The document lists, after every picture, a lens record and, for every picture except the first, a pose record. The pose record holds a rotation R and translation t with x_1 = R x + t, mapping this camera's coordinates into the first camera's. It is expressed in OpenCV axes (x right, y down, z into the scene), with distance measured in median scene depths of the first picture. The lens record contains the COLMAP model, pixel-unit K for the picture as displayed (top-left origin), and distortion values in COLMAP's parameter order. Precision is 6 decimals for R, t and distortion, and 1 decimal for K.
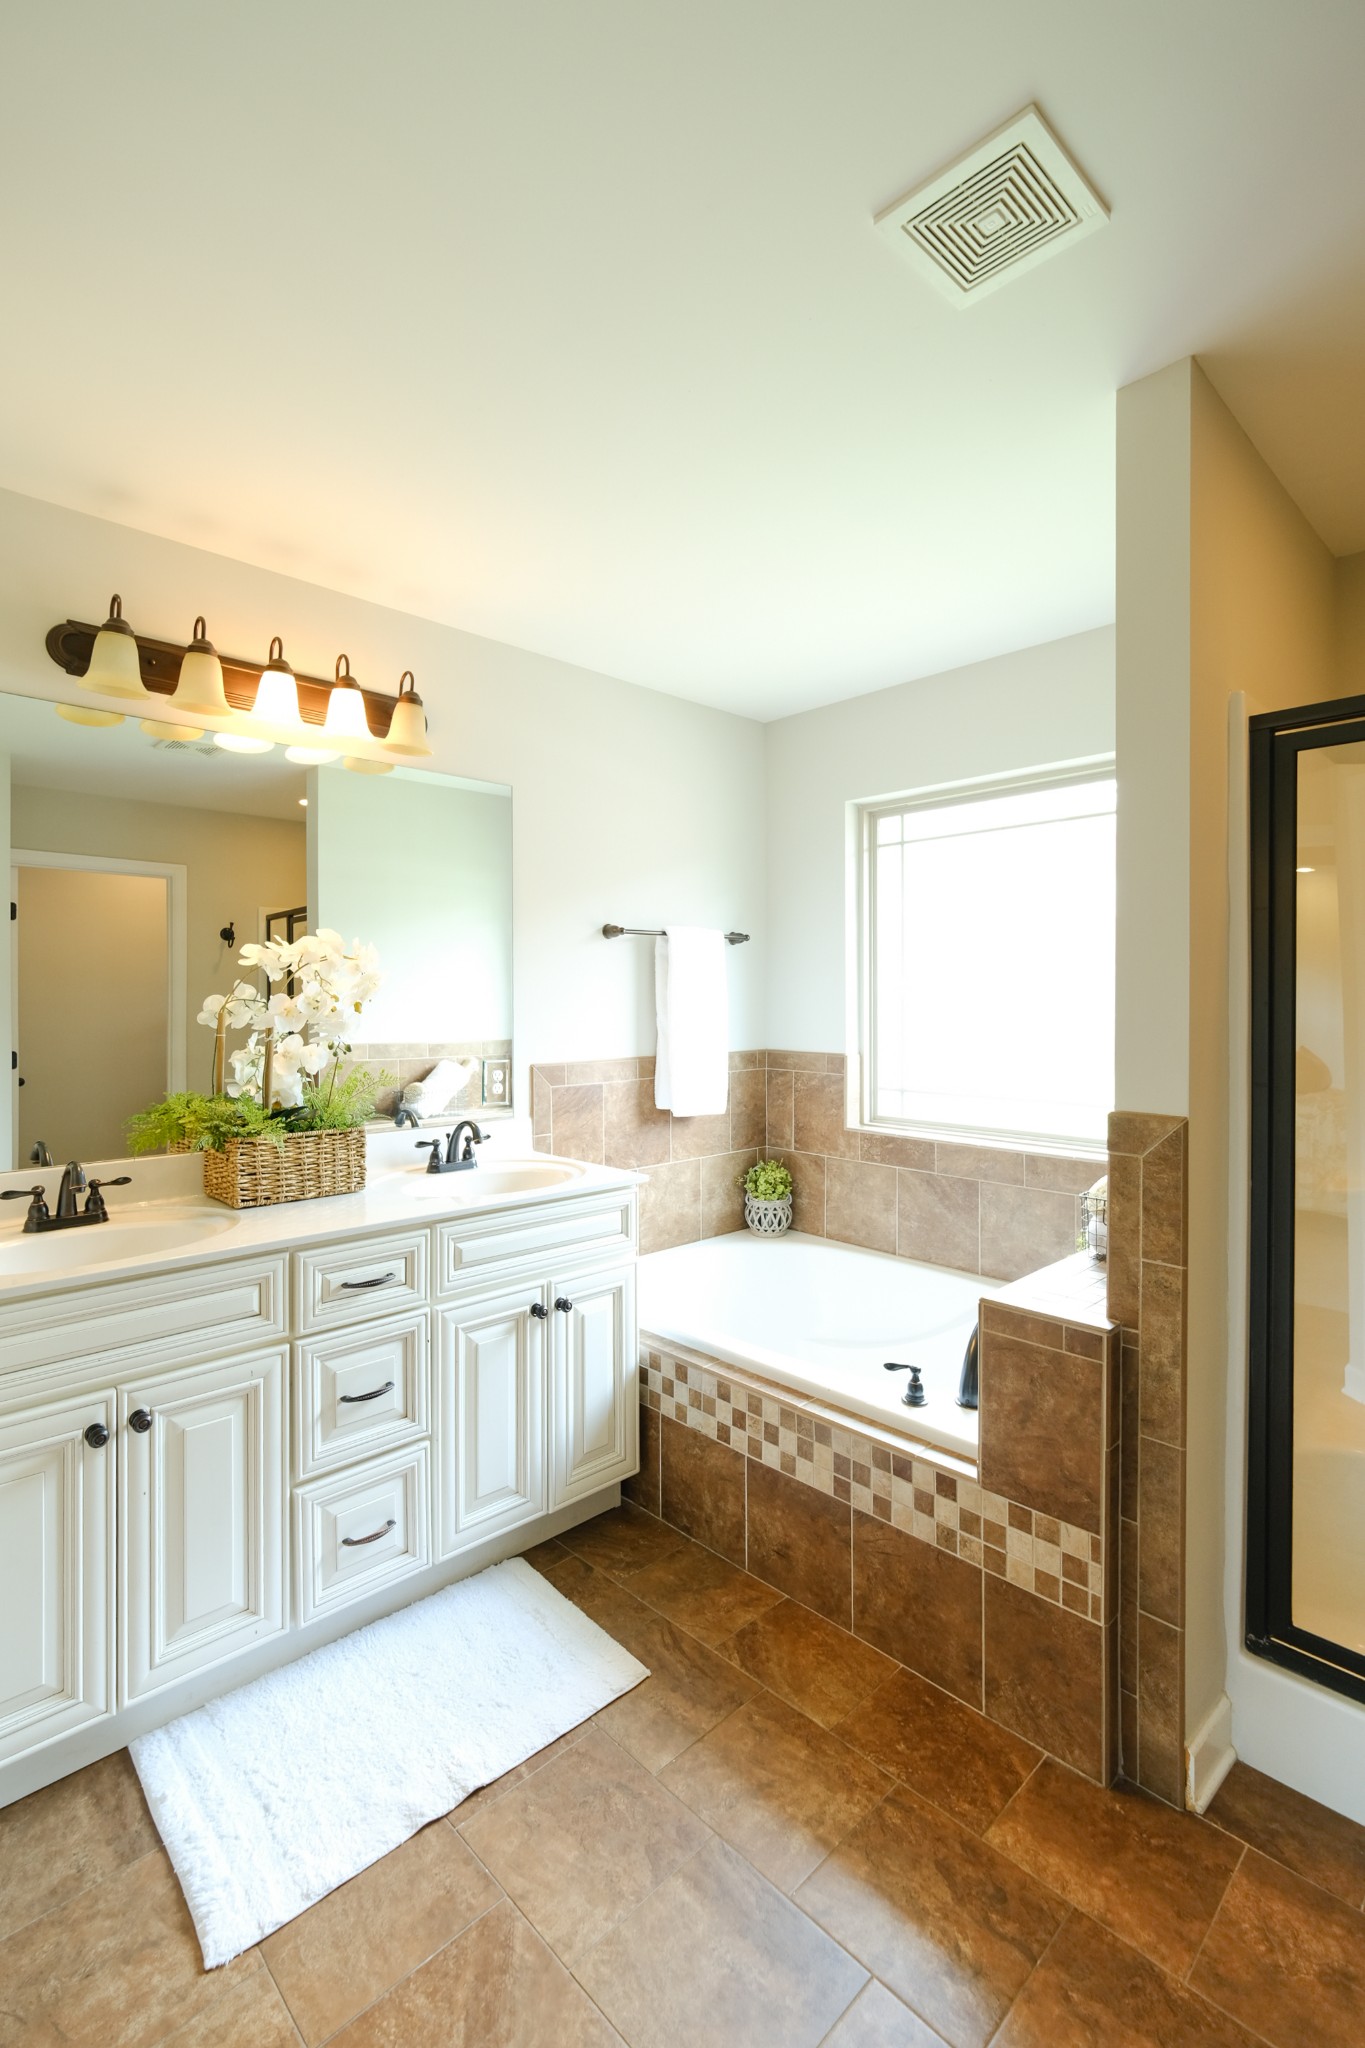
lens RADIAL K [[925.0, 0, 664.3], [0, 925.0, 1015.1], [0, 0, 1]] dist [-0.018974, 0.004072]
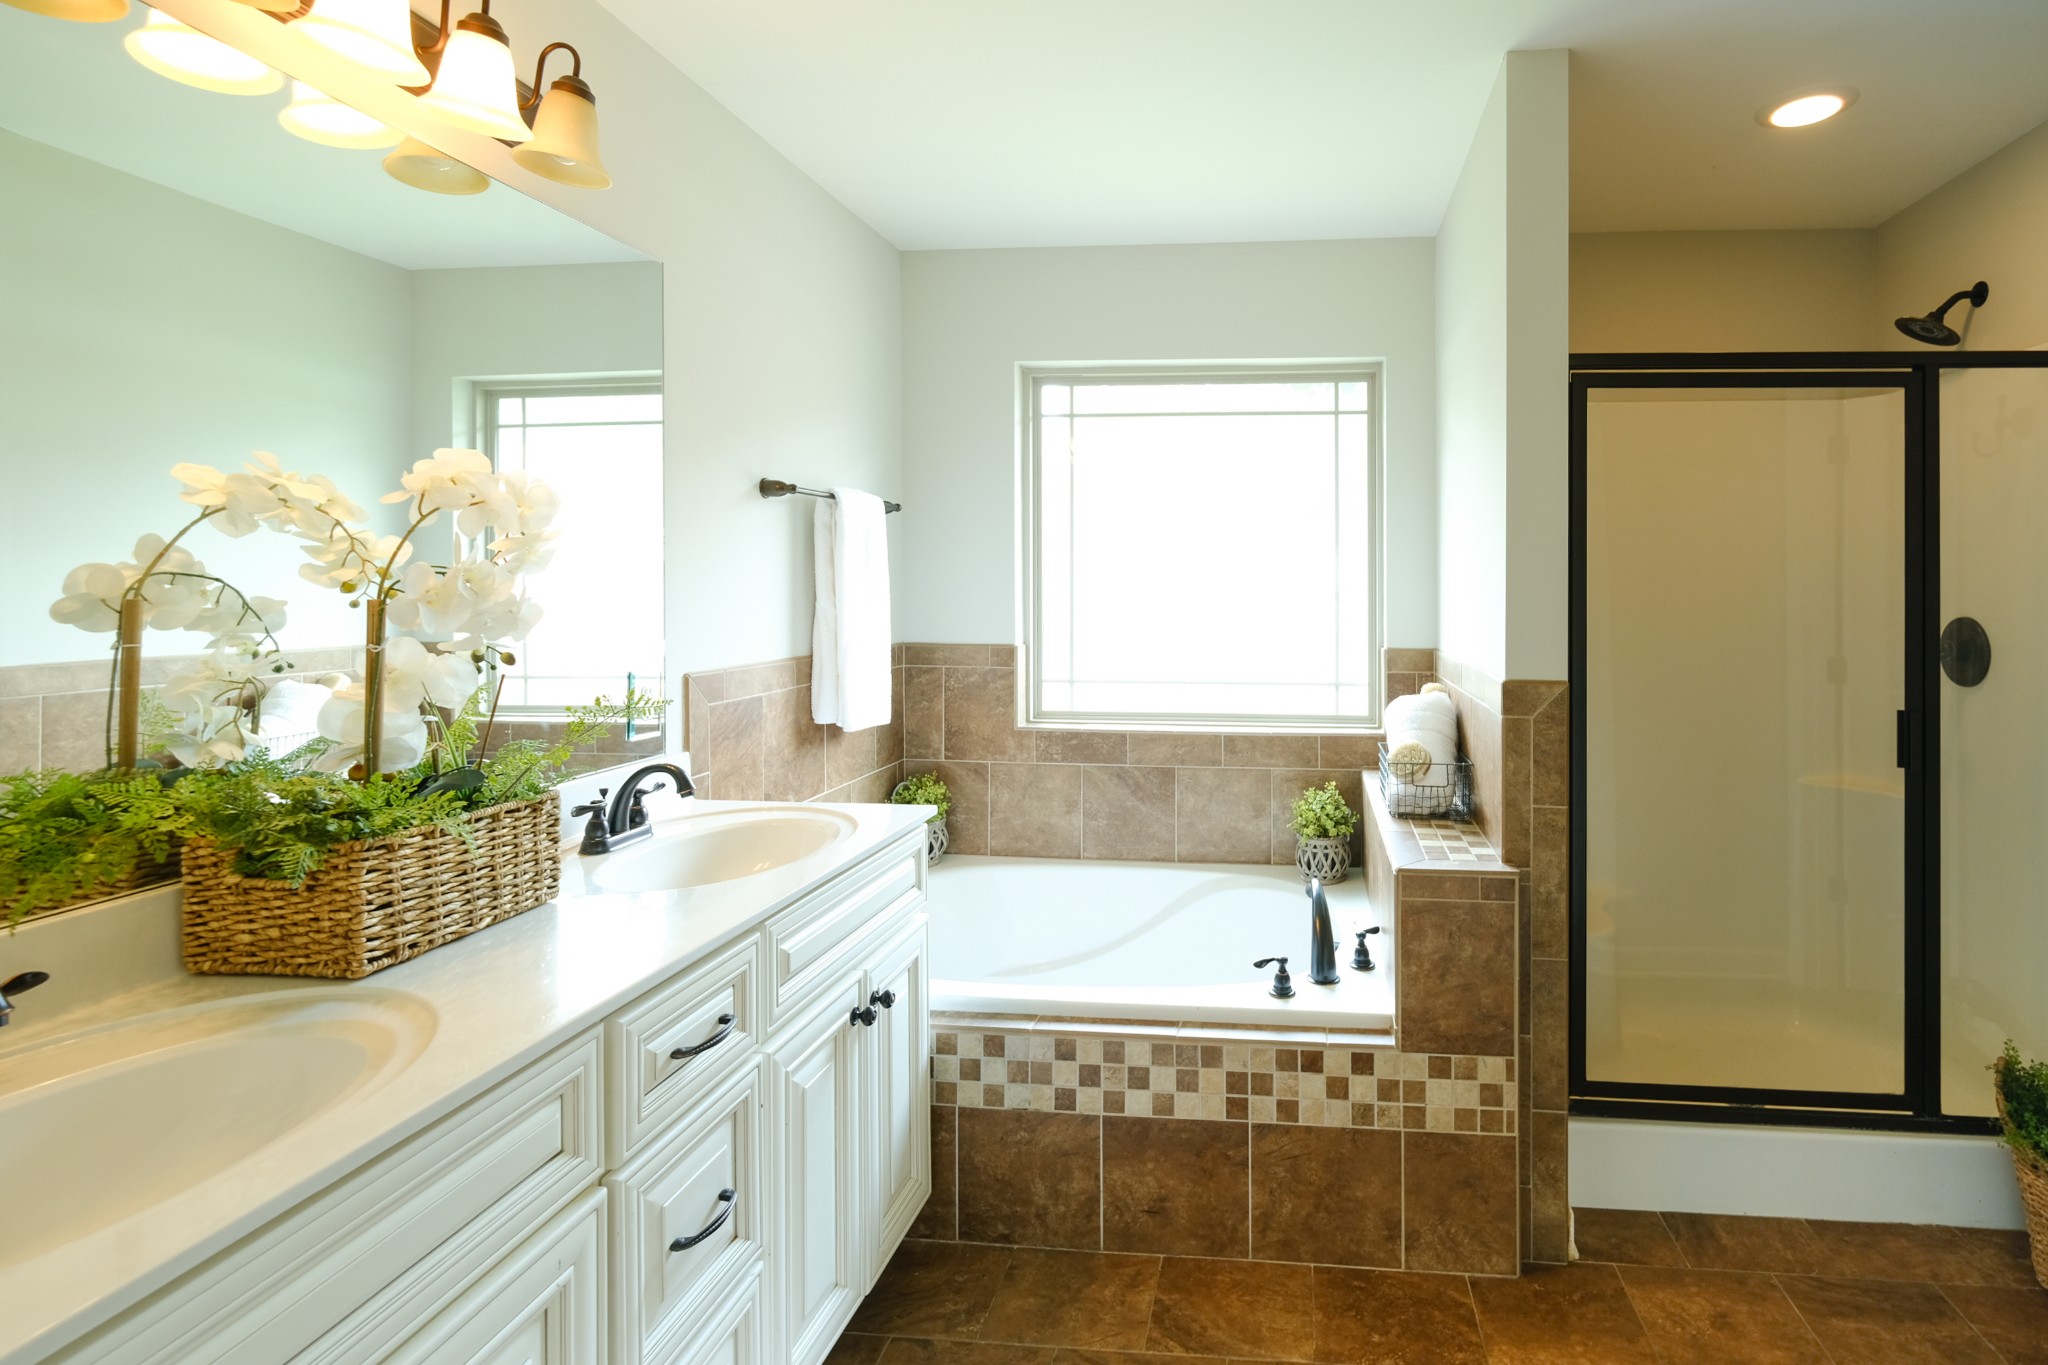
lens RADIAL K [[974.9, 0, 1231.2], [0, 974.9, 598.3], [0, 0, 1]] dist [-0.011692, -0.000087]
pose [[0.738413, -0.003164, 0.674342, -0.454615], [0.007216, 0.999969, -0.003209, 0.003385], [-0.674310, 0.007235, 0.738413, 0.267027]]
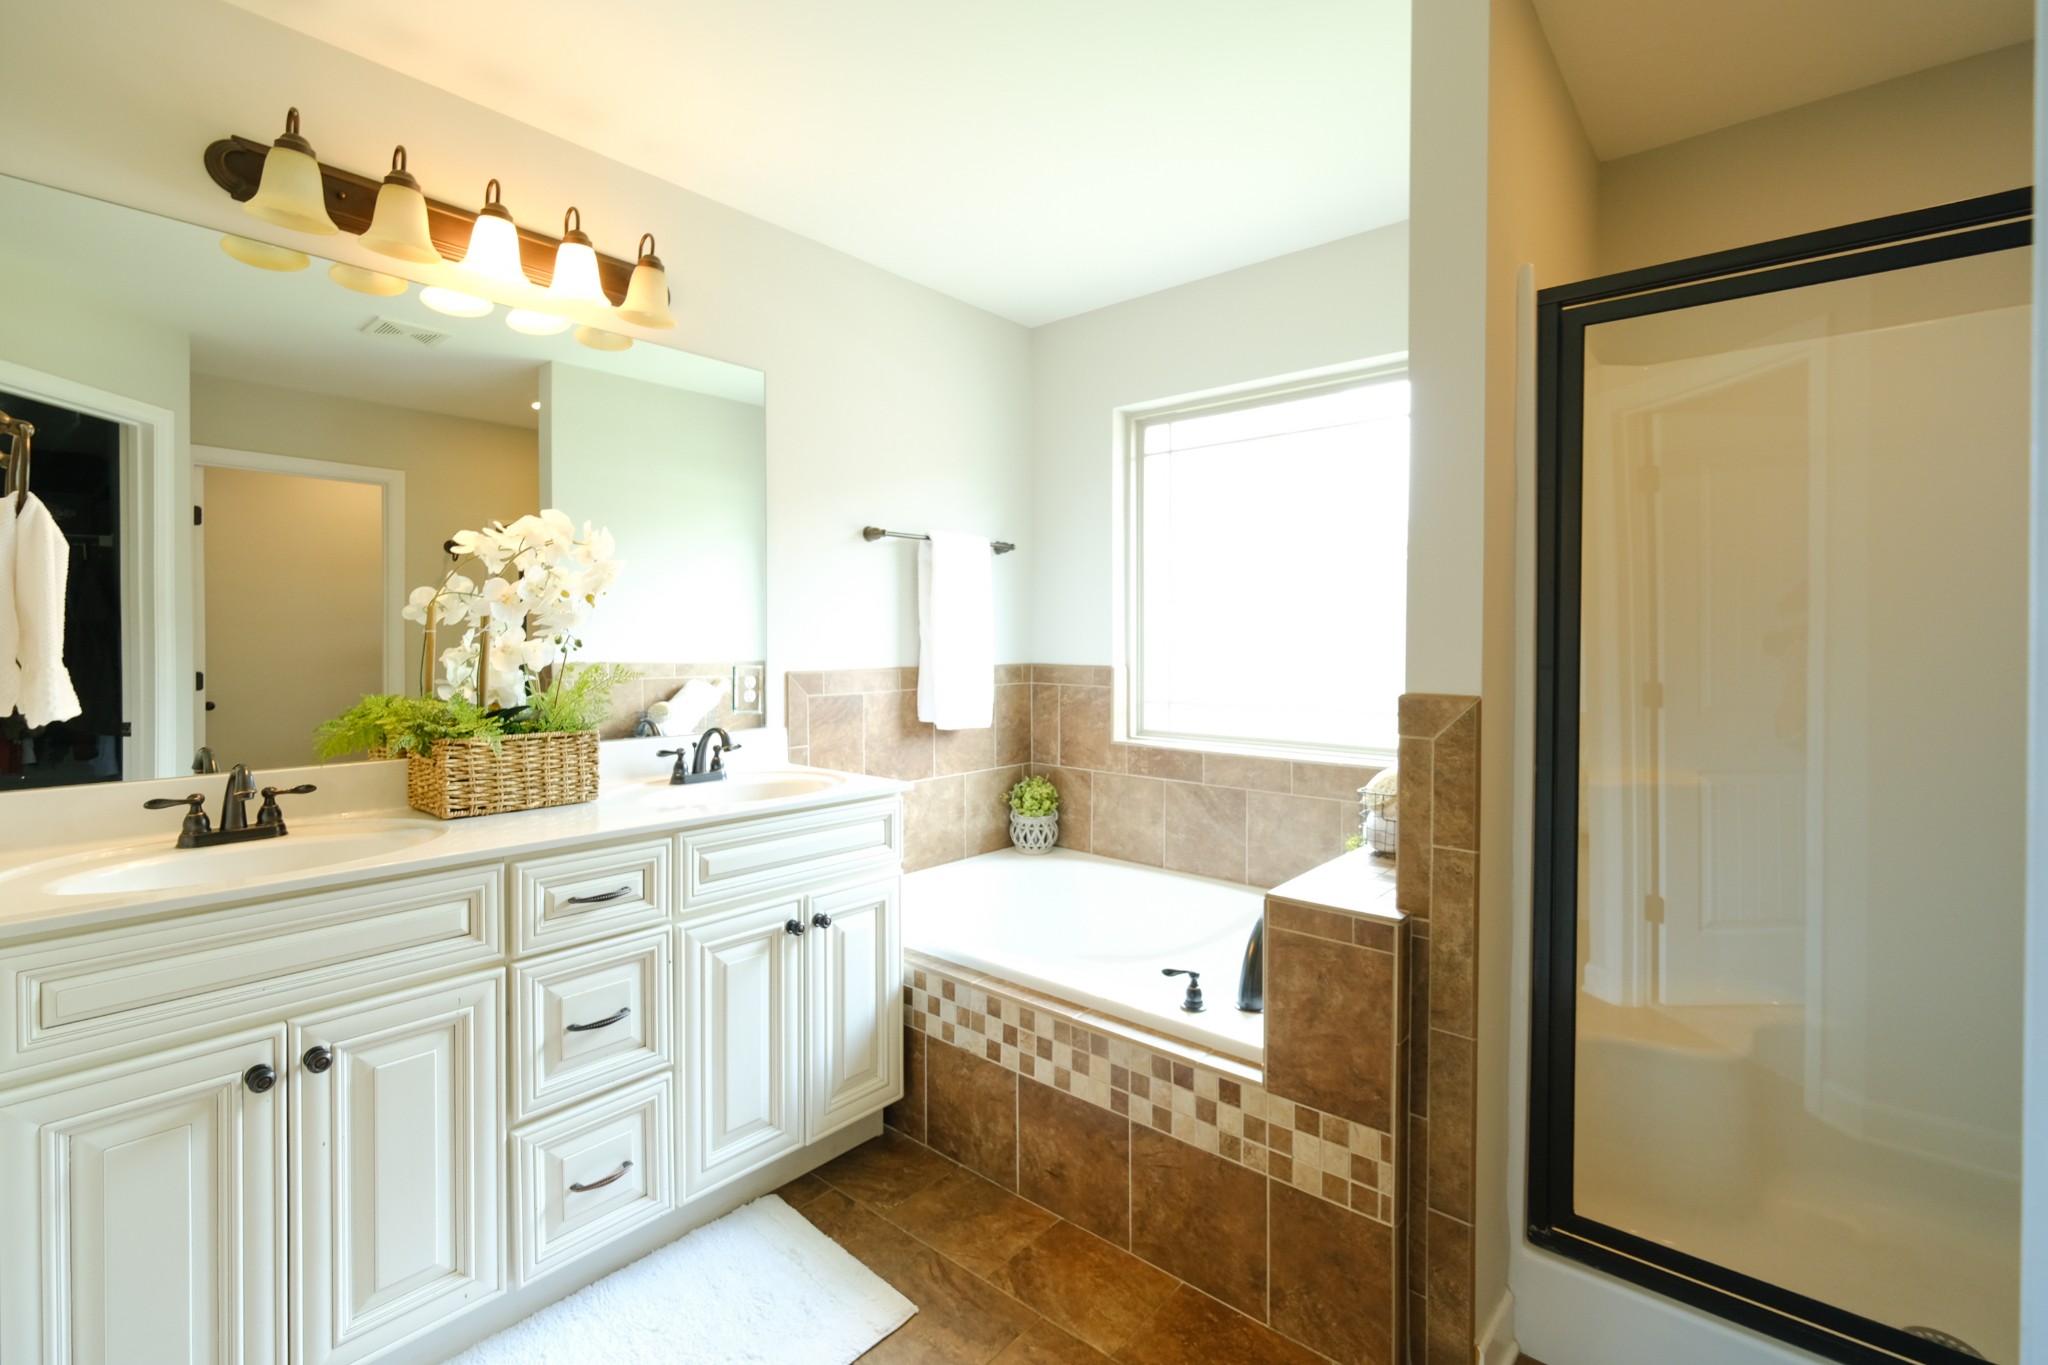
lens RADIAL K [[908.7, 0, 1019.1], [0, 908.7, 666.8], [0, 0, 1]] dist [-0.013459, 0.000222]
pose [[0.994132, 0.000528, 0.108169, -0.011464], [-0.001658, 0.999945, 0.010357, 0.053112], [-0.108157, -0.010475, 0.994079, 0.080590]]
